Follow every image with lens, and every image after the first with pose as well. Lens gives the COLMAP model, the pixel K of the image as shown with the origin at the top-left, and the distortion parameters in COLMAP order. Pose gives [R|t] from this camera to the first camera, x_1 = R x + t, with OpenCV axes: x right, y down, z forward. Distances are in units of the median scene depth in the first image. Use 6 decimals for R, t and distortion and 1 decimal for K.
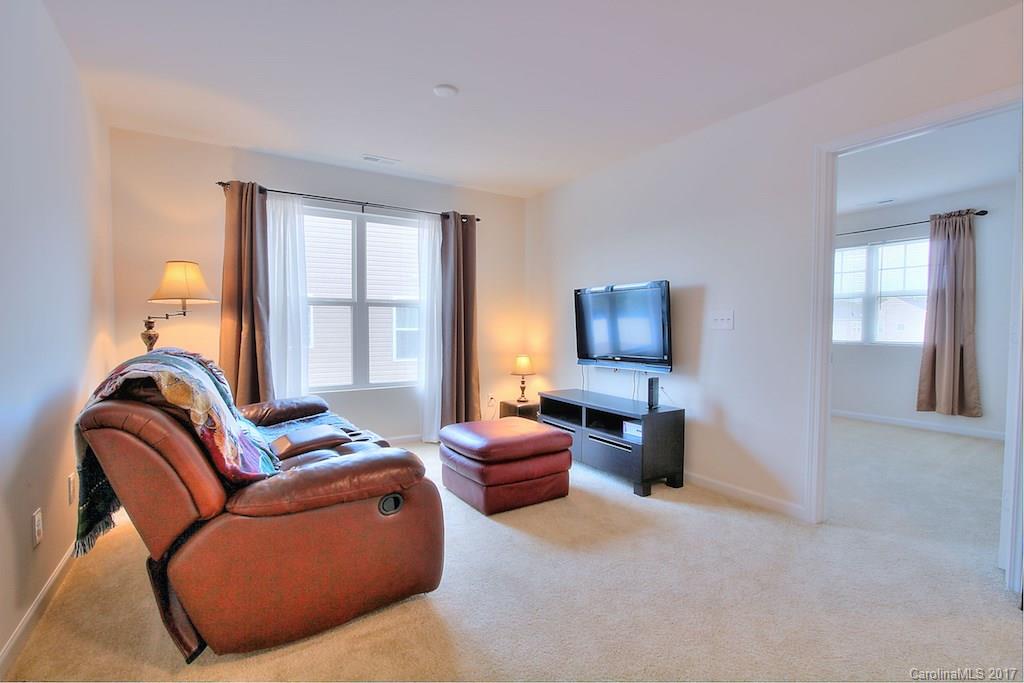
lens RADIAL K [[472.5, 0, 517.0], [0, 472.5, 339.7], [0, 0, 1]] dist [-0.005105, -0.000311]
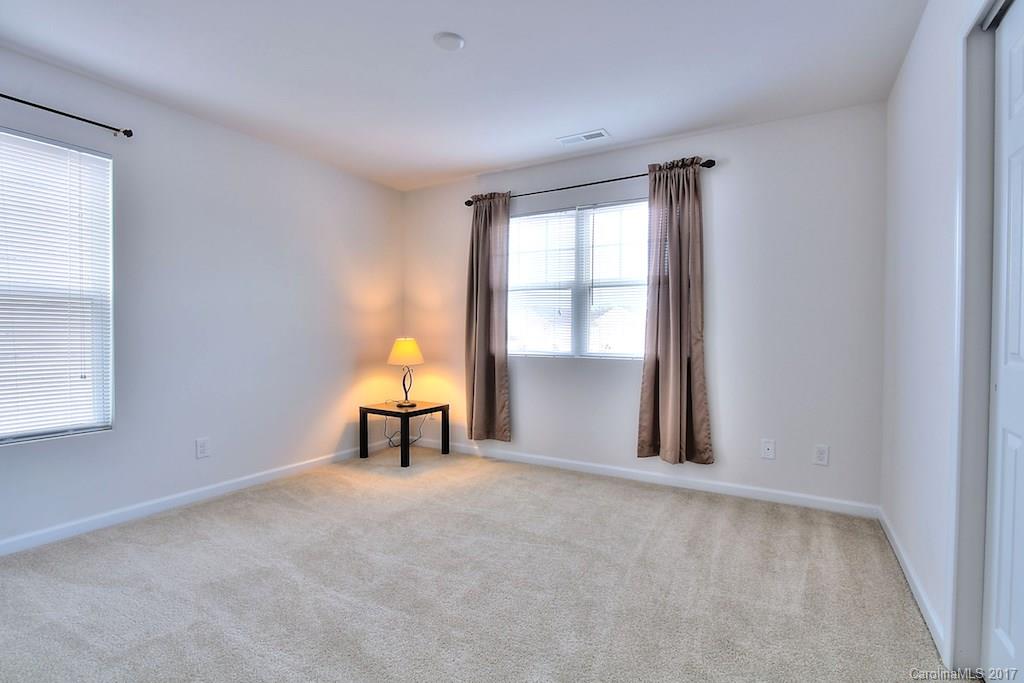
lens RADIAL K [[472.5, 0, 510.8], [0, 472.5, 339.8], [0, 0, 1]] dist [-0.005105, -0.000311]
pose [[0.906082, -0.007838, 0.423029, 0.418647], [0.013550, 0.999853, -0.010497, -0.011379], [-0.422885, 0.015244, 0.906055, 0.483014]]
